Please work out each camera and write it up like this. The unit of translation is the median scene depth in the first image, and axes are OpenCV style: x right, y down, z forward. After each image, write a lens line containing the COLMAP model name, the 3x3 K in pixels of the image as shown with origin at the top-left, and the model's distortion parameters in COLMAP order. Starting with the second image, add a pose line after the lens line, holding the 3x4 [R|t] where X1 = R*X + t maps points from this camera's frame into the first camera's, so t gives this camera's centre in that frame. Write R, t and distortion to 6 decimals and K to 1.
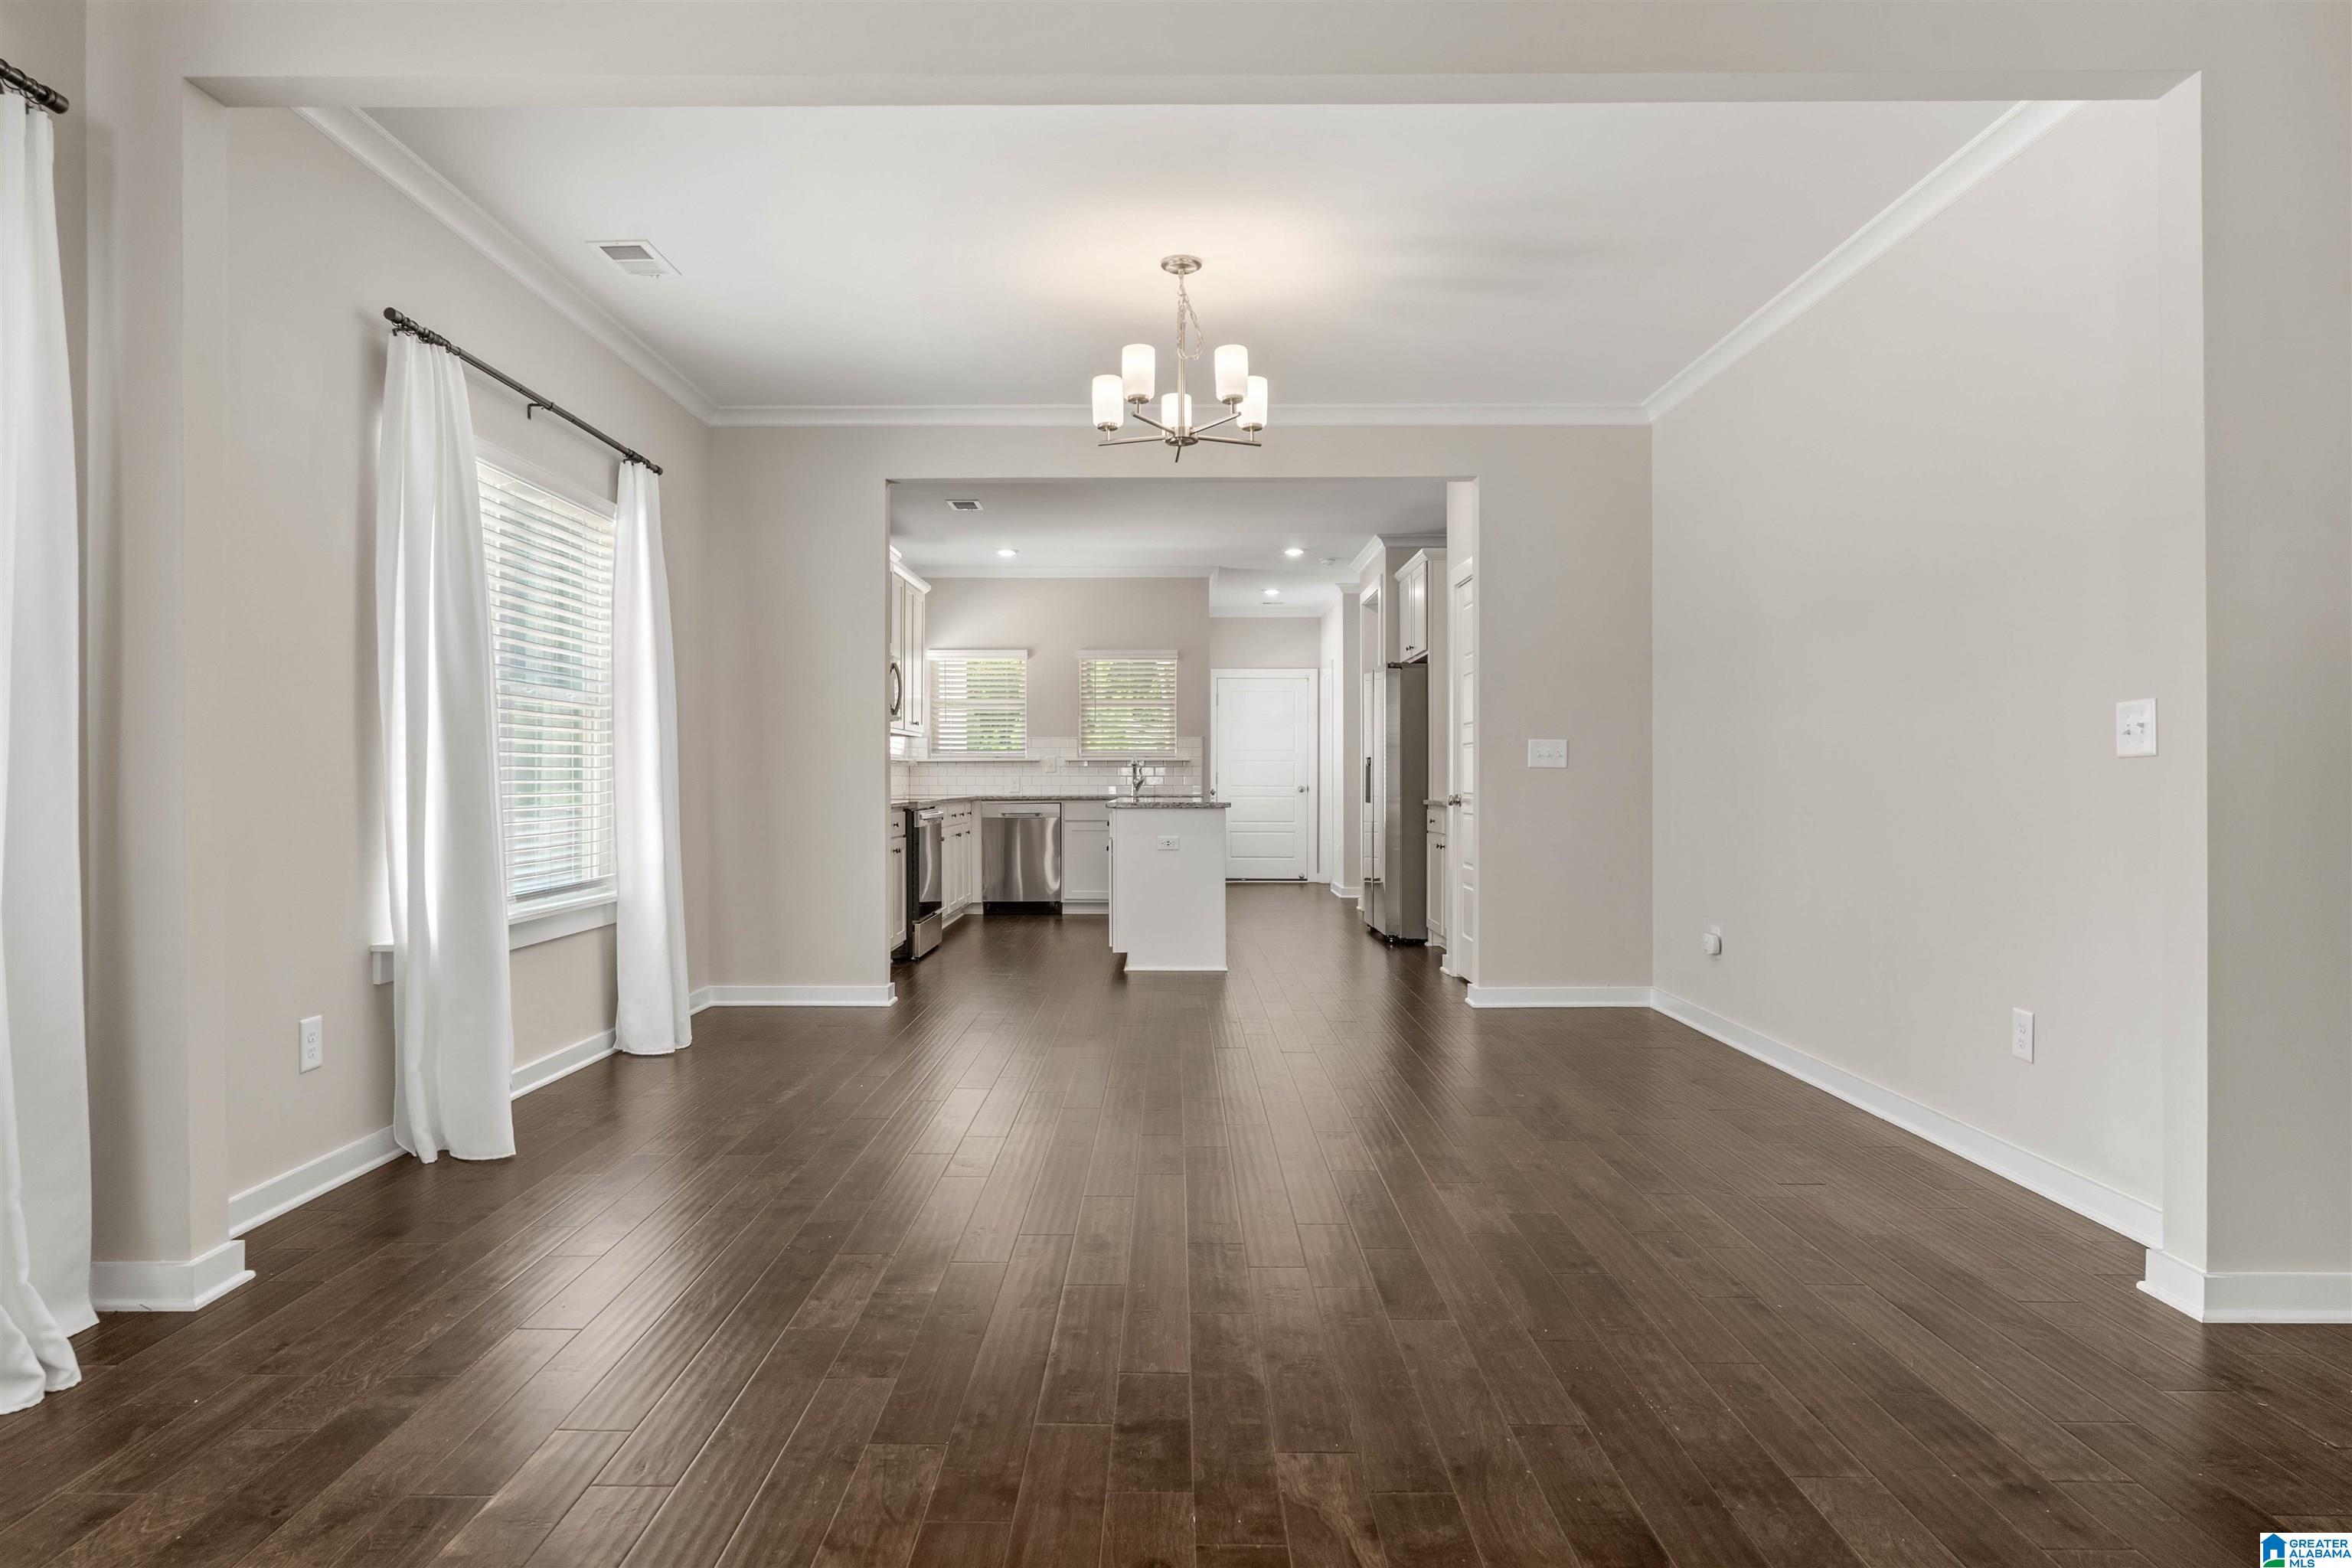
lens RADIAL K [[1401.6, 0, 1169.9], [0, 1401.6, 773.7], [0, 0, 1]] dist [-0.001770, 0.001759]
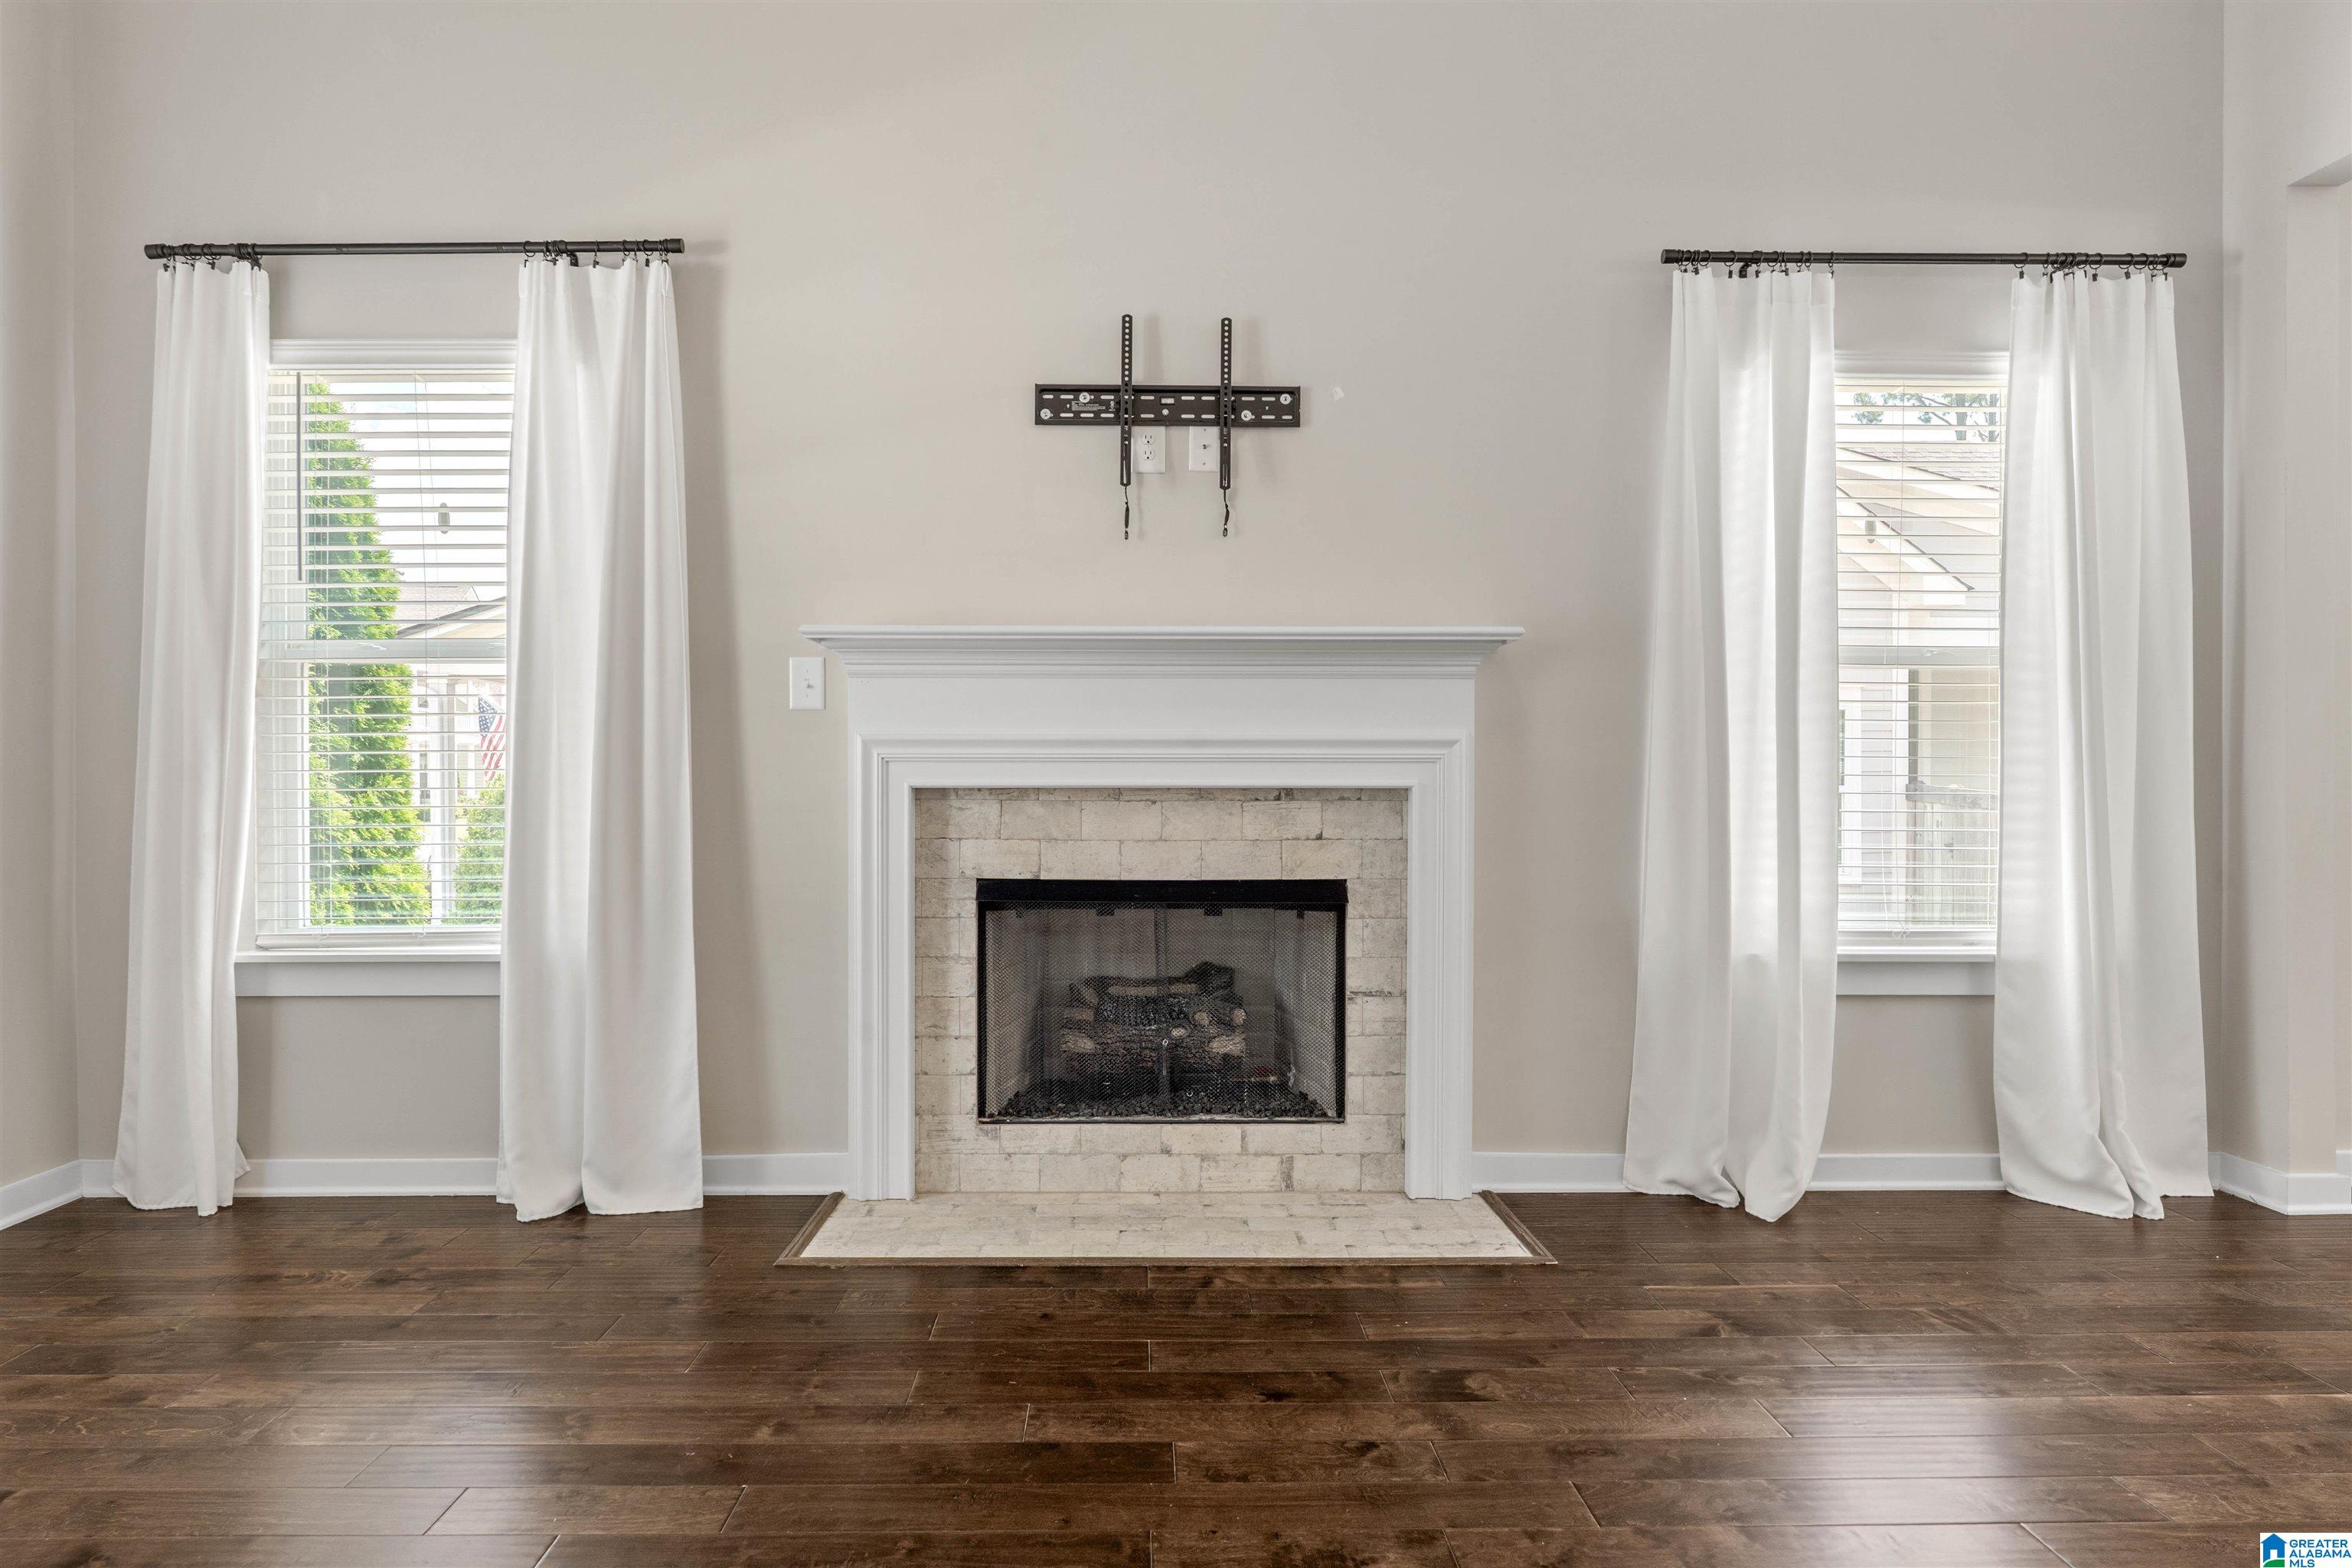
lens RADIAL K [[1401.6, 0, 1155.6], [0, 1401.6, 783.2], [0, 0, 1]] dist [-0.001770, 0.001759]
pose [[0.031837, 0.001871, -0.999491, 0.245712], [0.001679, 0.999997, 0.001926, 0.005295], [0.999492, -0.001740, 0.031834, -0.003714]]
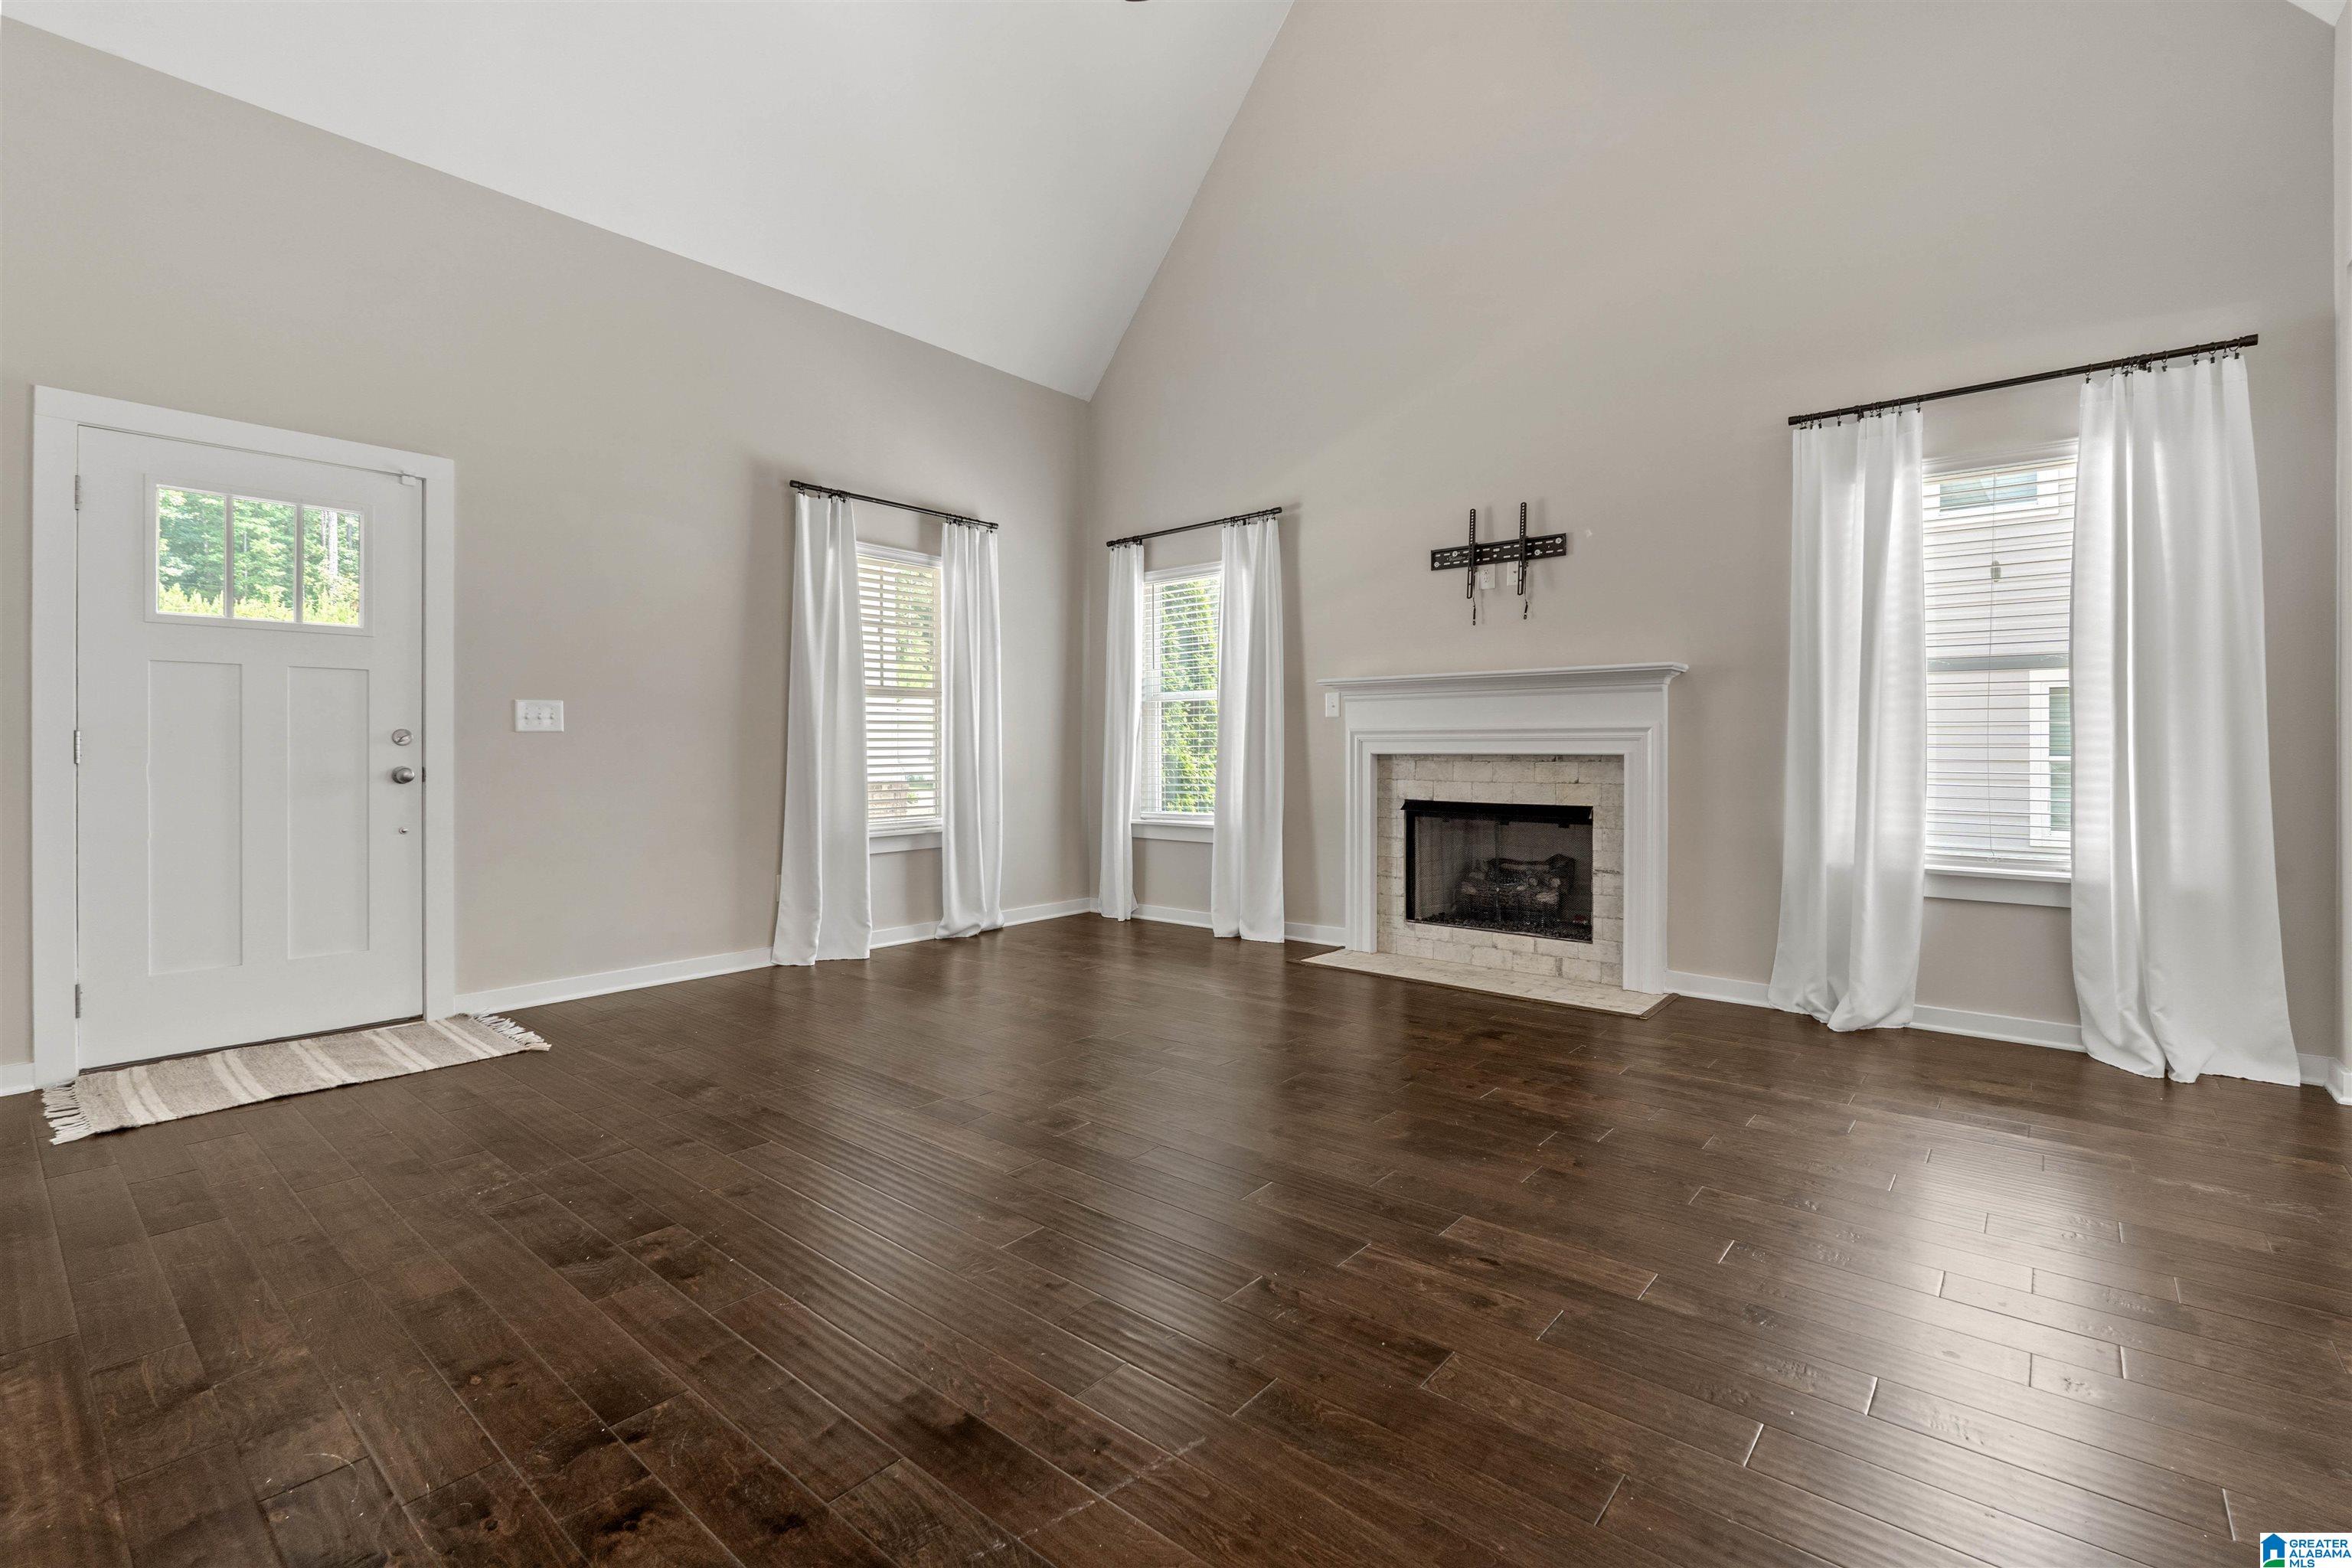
lens RADIAL K [[1044.7, 0, 1164.5], [0, 1044.7, 742.9], [0, 0, 1]] dist [-0.002980, 0.001070]
pose [[-0.639695, -0.009545, -0.768570, 0.489151], [-0.001092, 0.999933, -0.011510, 0.009435], [0.768628, -0.006523, -0.639663, 0.390858]]
